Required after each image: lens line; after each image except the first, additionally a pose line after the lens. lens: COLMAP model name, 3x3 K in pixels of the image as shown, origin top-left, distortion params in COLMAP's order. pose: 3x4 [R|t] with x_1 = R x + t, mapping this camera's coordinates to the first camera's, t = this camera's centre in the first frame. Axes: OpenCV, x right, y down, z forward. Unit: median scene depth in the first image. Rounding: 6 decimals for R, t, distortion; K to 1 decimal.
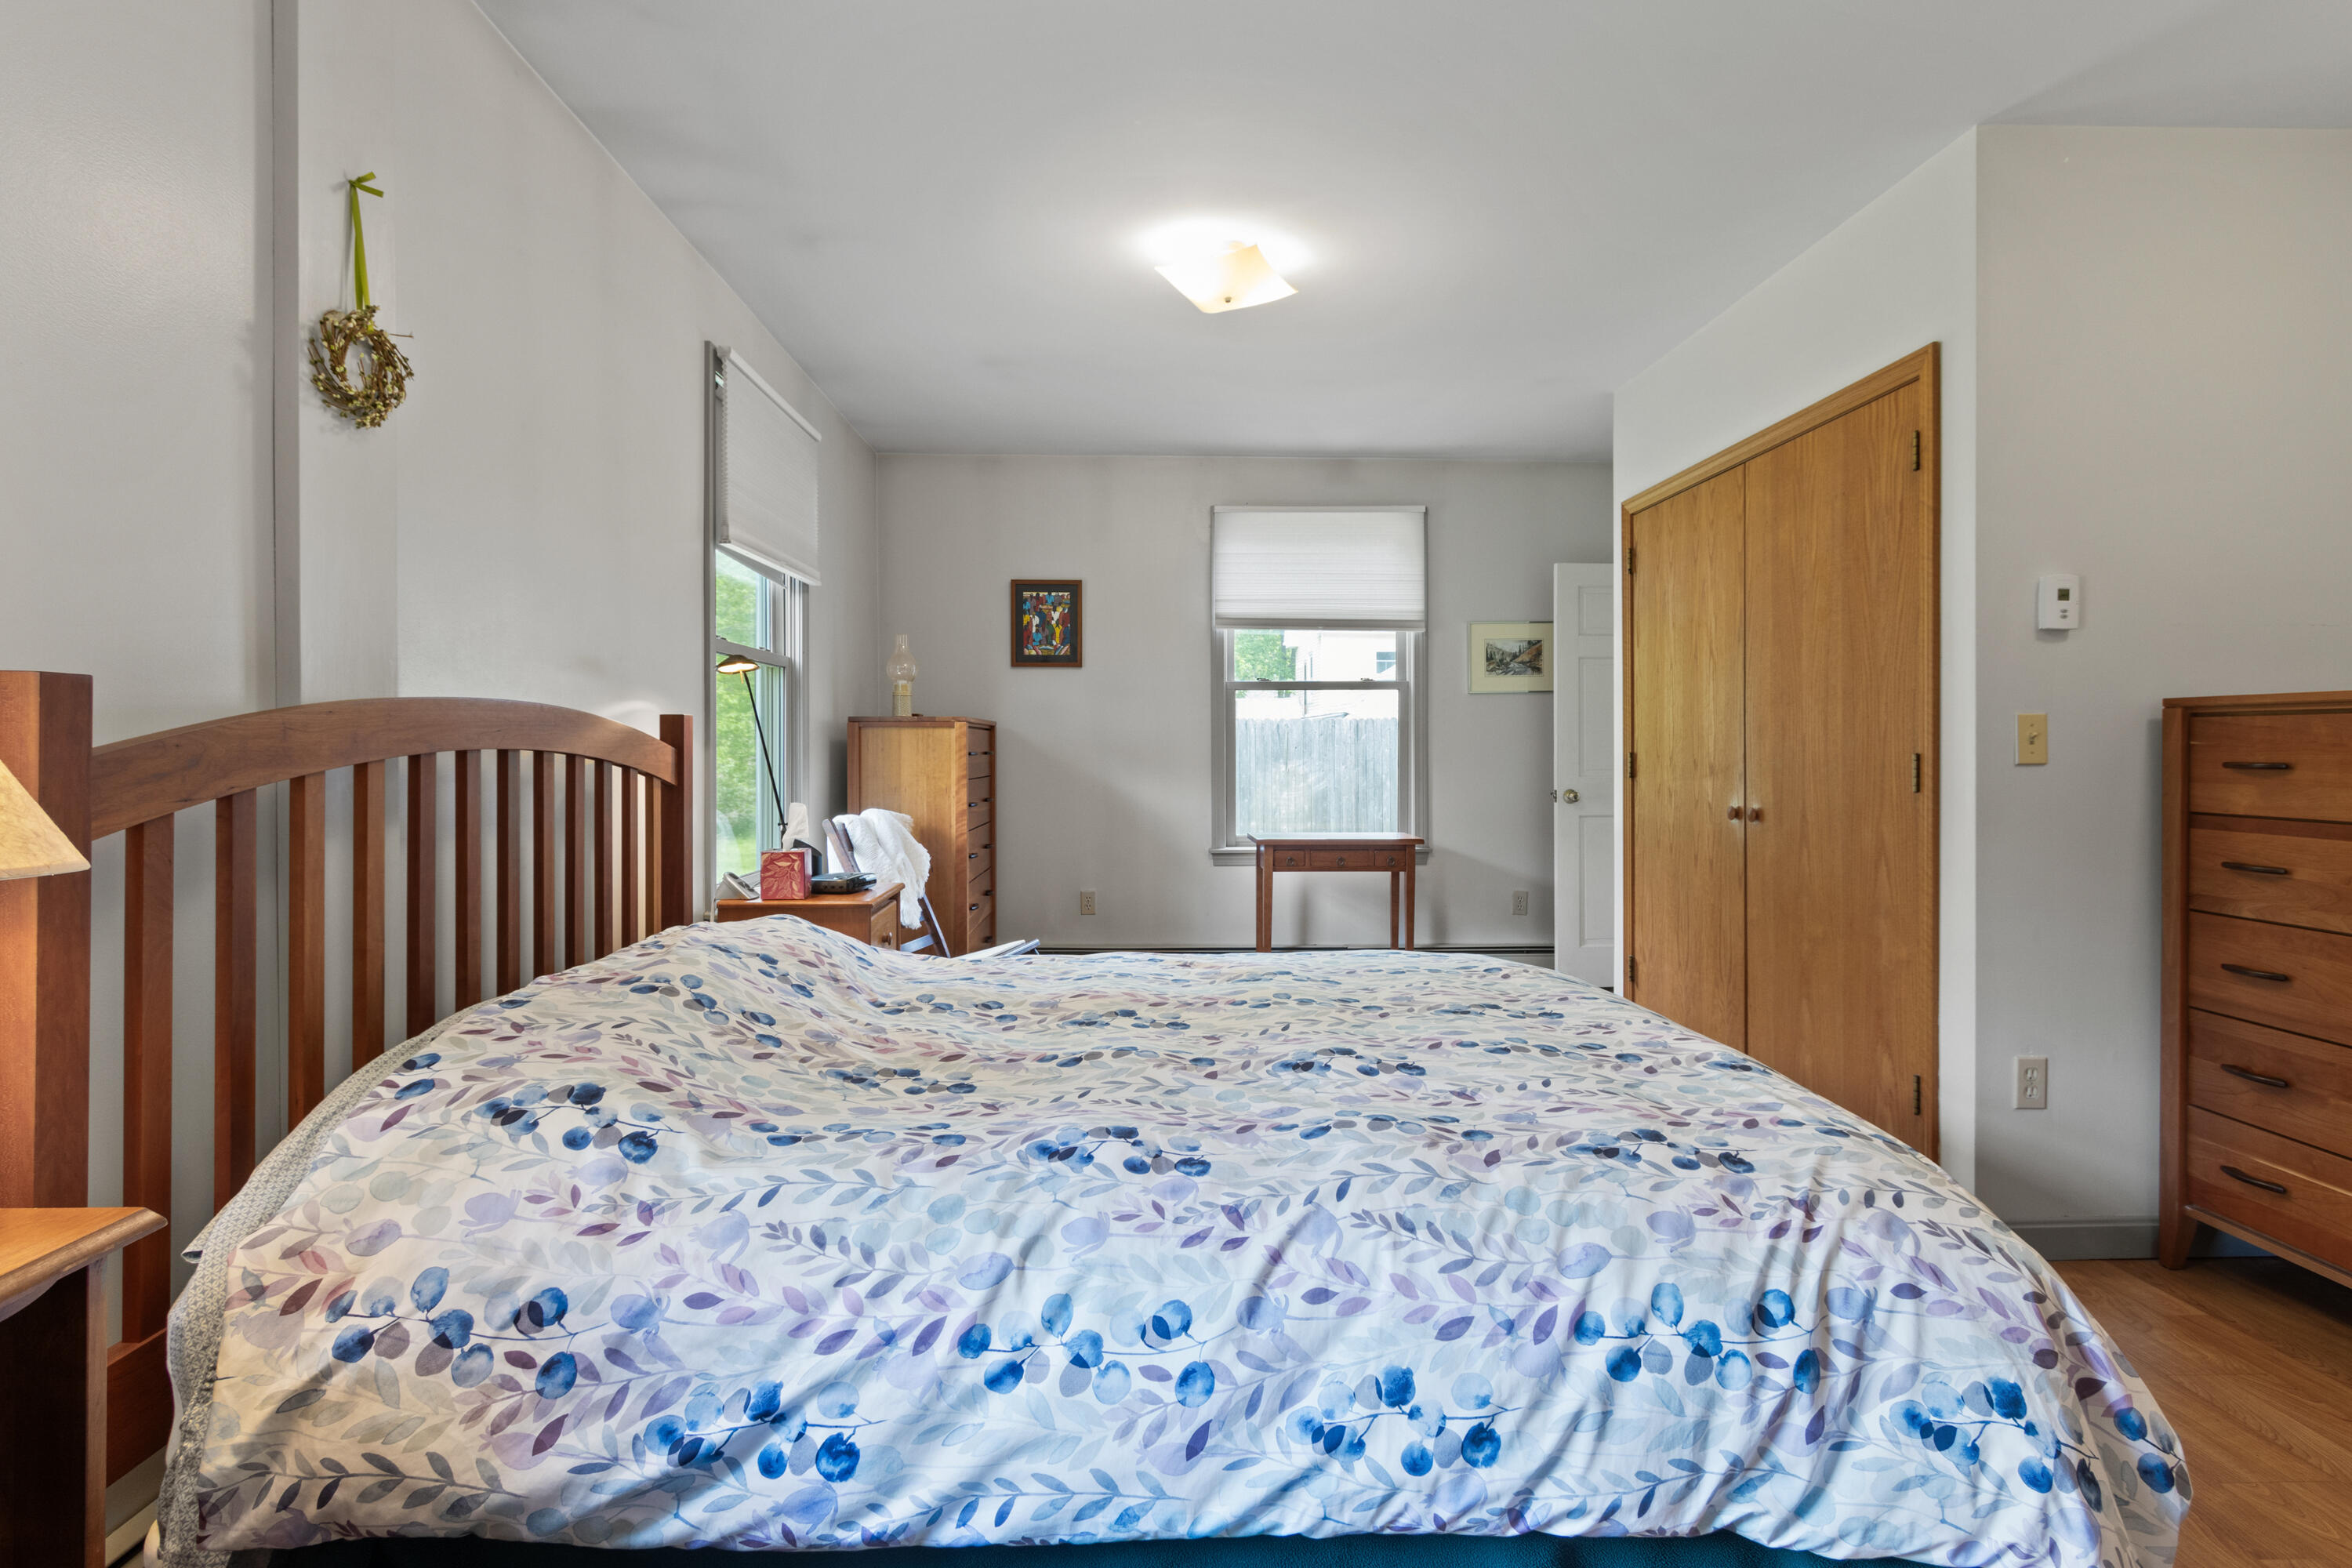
lens RADIAL K [[1113.3, 0, 1175.4], [0, 1113.3, 748.8], [0, 0, 1]] dist [0.008518, -0.004472]
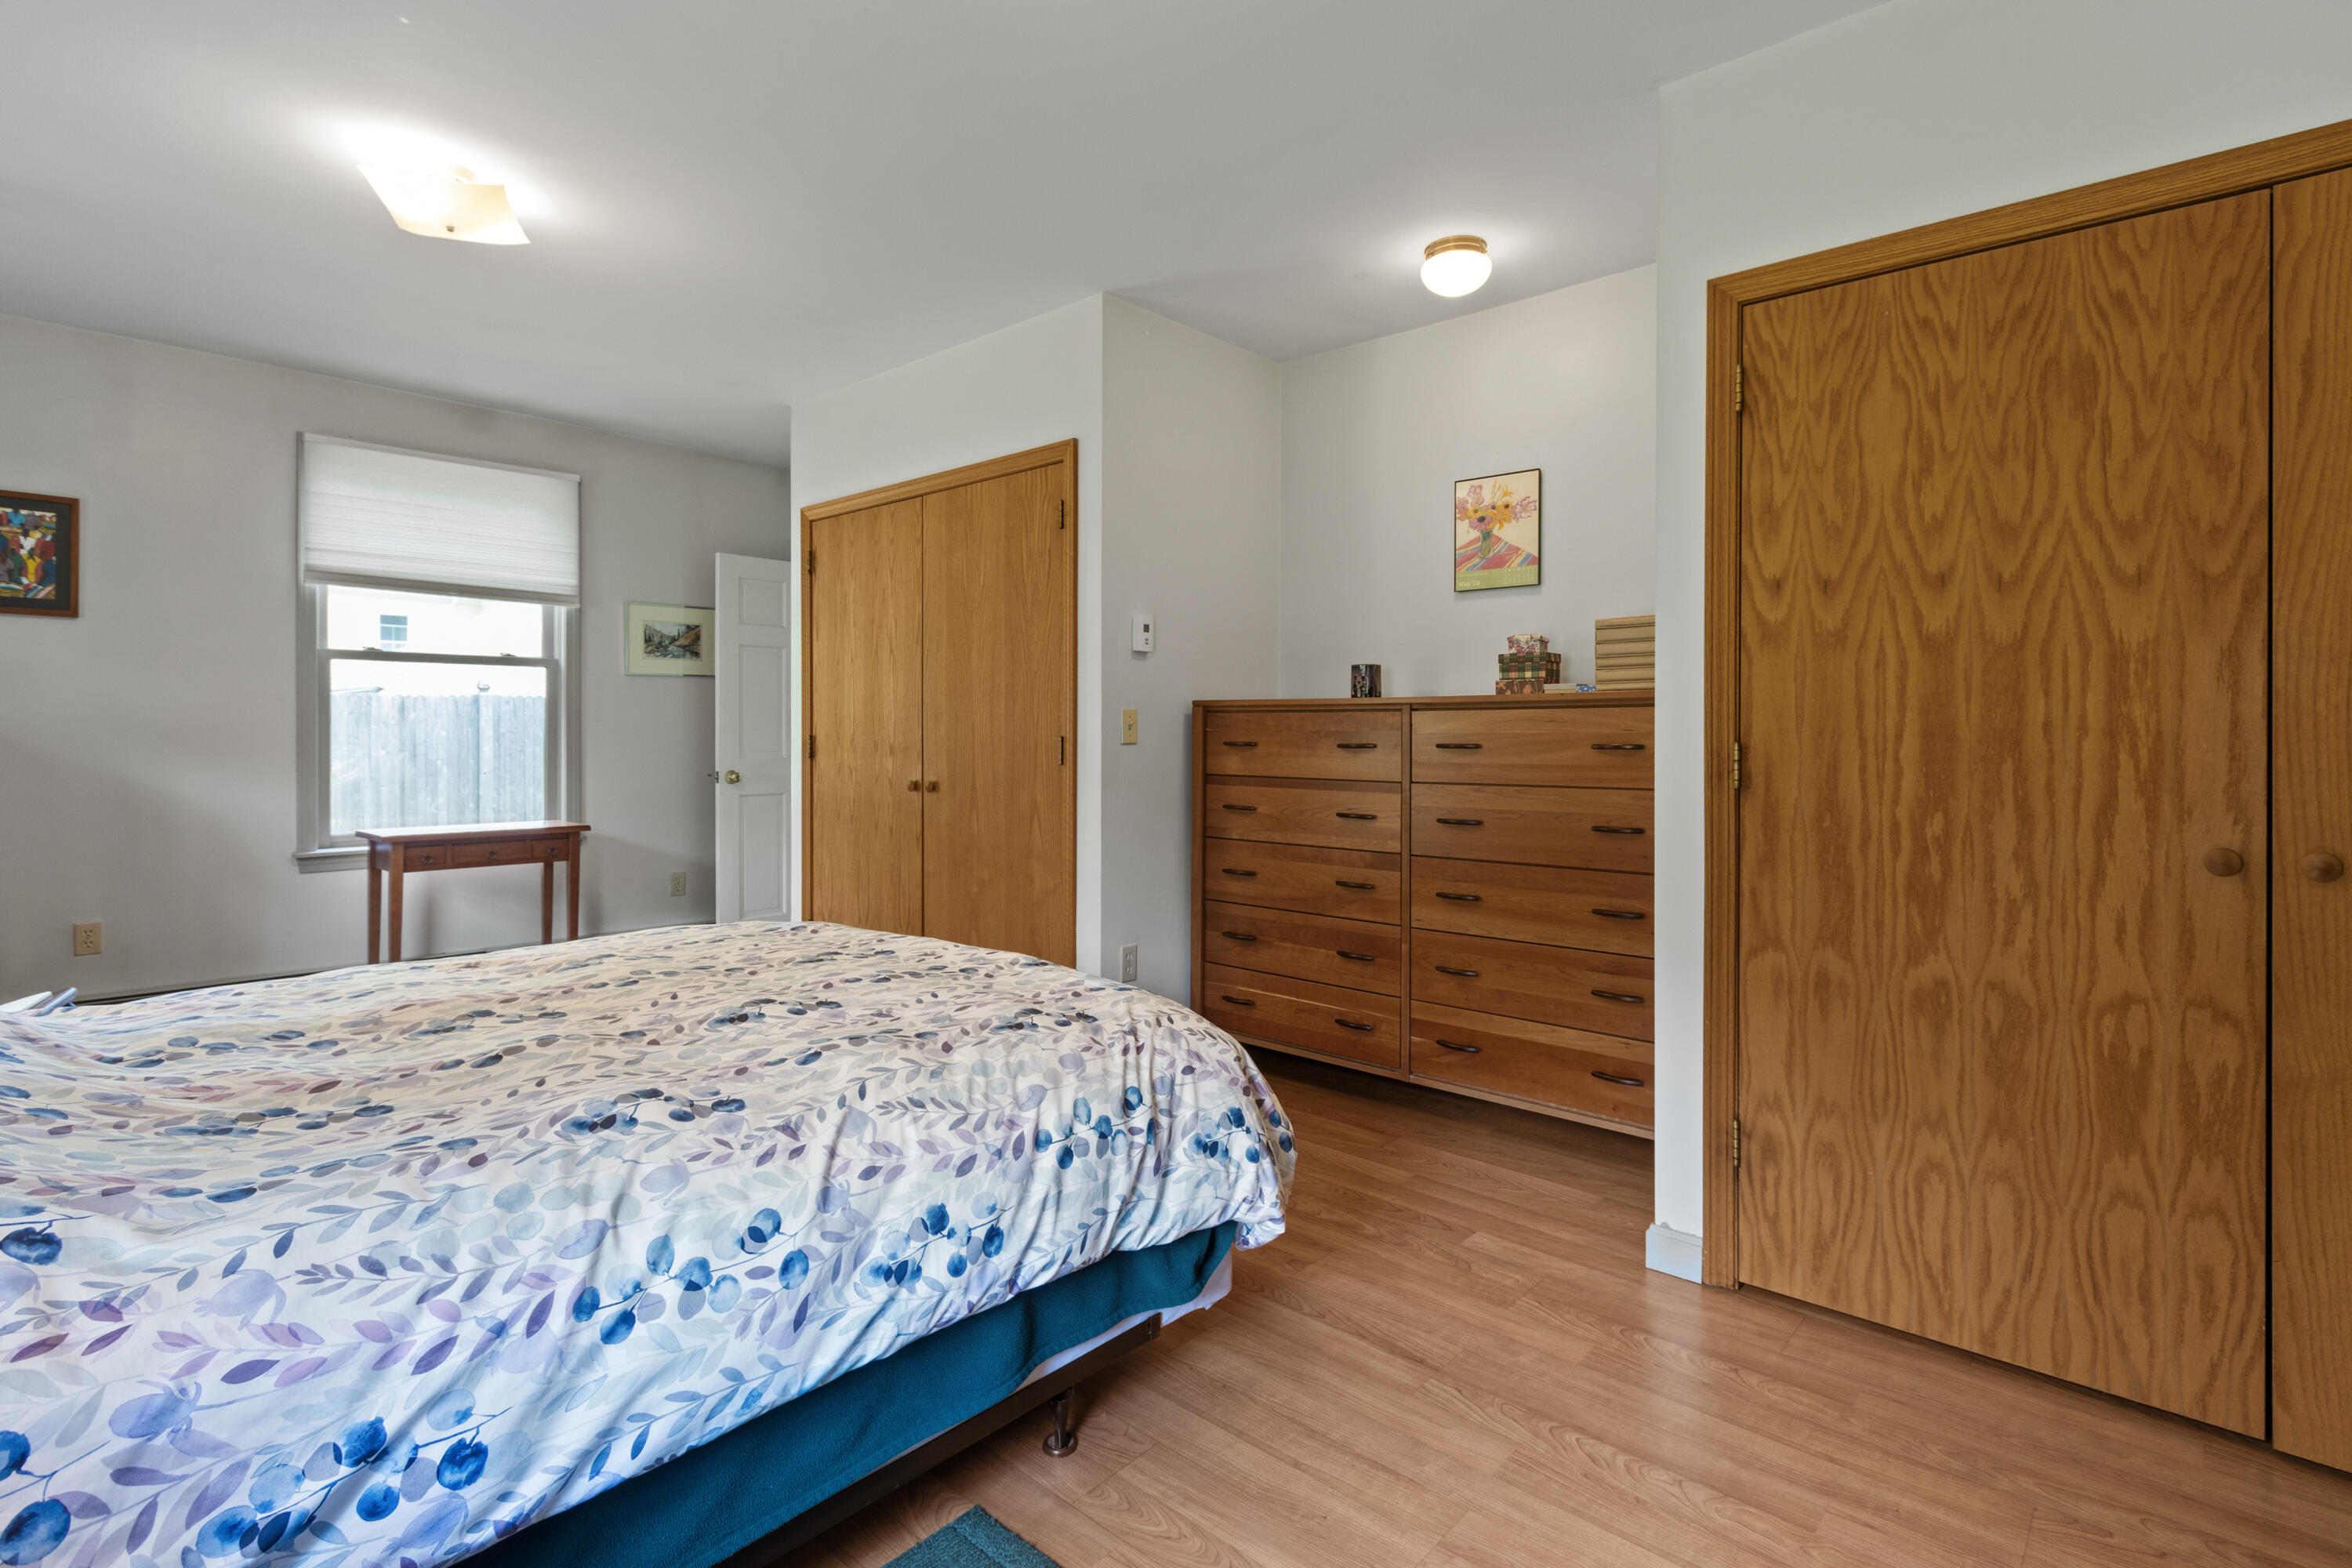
lens RADIAL K [[1121.4, 0, 1153.1], [0, 1121.4, 731.8], [0, 0, 1]] dist [0.003513, -0.001024]
pose [[0.702727, 0.003857, 0.711449, -0.534158], [-0.003791, 0.999991, -0.001677, 0.001676], [-0.711449, -0.001519, 0.702736, -0.098145]]
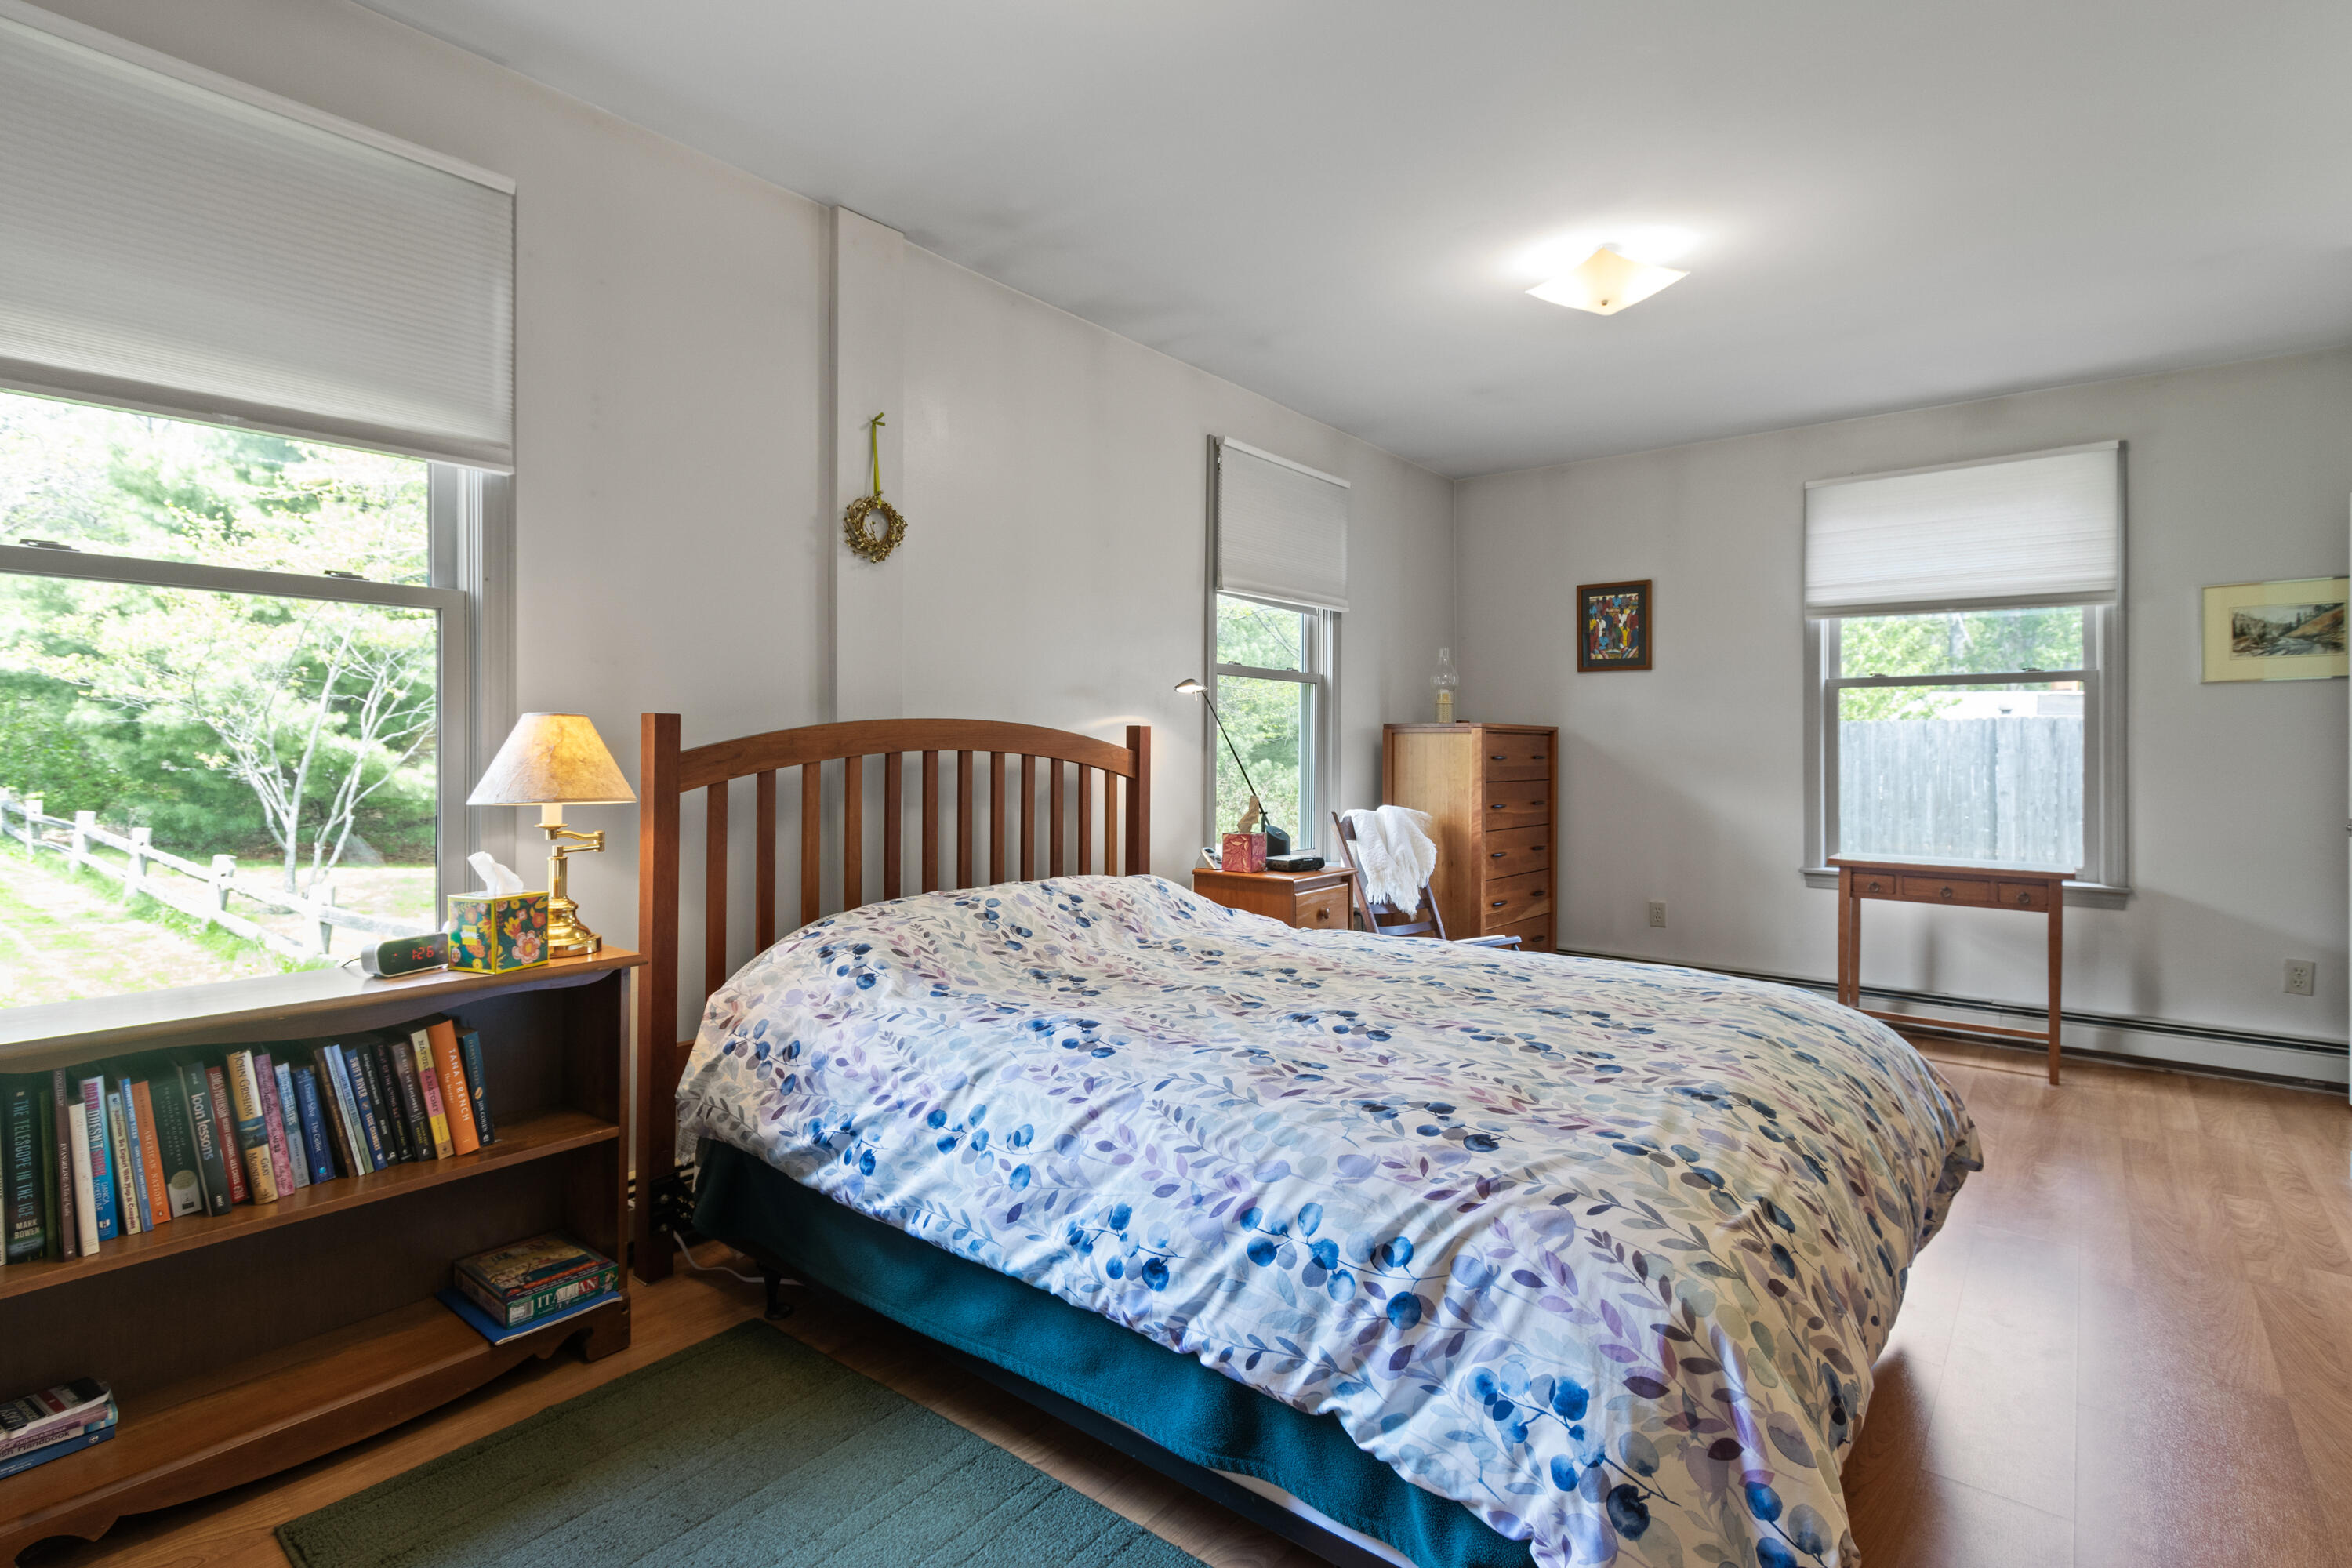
lens RADIAL K [[1113.3, 0, 1175.4], [0, 1113.3, 748.8], [0, 0, 1]] dist [0.008518, -0.004472]
pose [[0.761199, 0.004604, -0.648503, 1.083607], [-0.007082, 0.999974, -0.001213, -0.003249], [0.648480, 0.005516, 0.761212, -0.003538]]
